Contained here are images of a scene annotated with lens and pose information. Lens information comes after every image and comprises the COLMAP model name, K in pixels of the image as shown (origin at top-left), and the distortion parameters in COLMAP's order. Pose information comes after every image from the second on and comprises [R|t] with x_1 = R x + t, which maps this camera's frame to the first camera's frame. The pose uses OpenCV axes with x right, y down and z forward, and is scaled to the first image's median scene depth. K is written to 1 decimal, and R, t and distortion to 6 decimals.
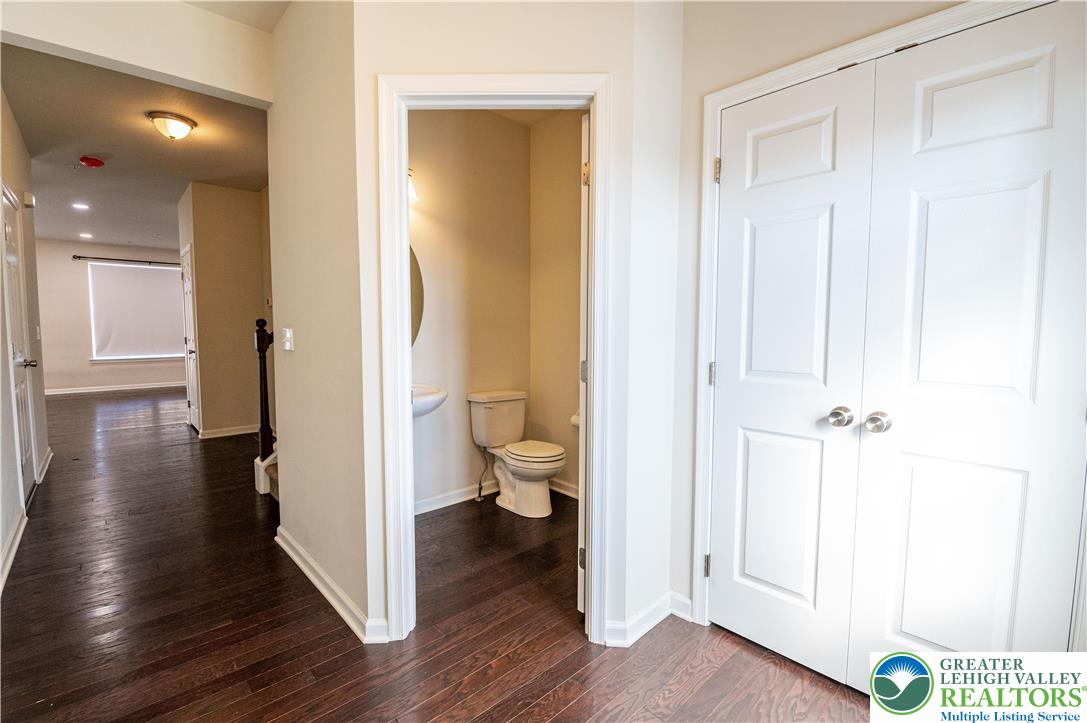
lens RADIAL K [[476.6, 0, 543.5], [0, 476.6, 361.5], [0, 0, 1]] dist [-0.013014, -0.005481]
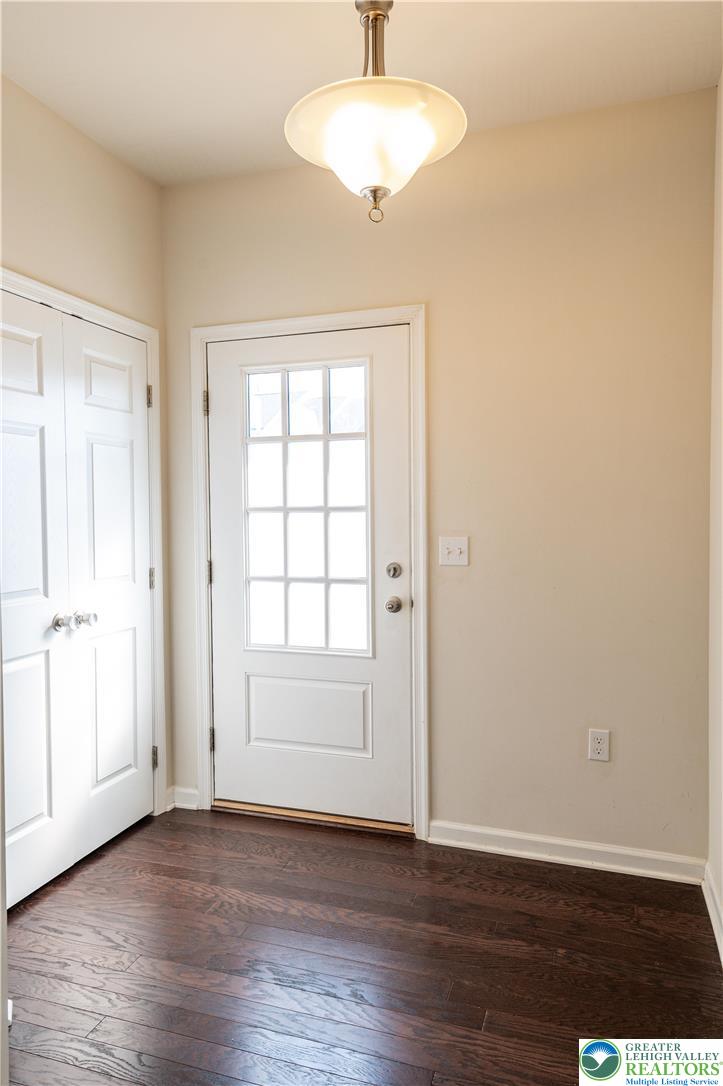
lens RADIAL K [[722.6, 0, 361.5], [0, 722.6, 543.0], [0, 0, 1]] dist [0.000471, 0.000179]
pose [[-0.476207, -0.038318, 0.878498, -0.683611], [0.070609, 0.994158, 0.081638, -0.090107], [-0.876494, 0.100907, -0.470719, 0.680982]]
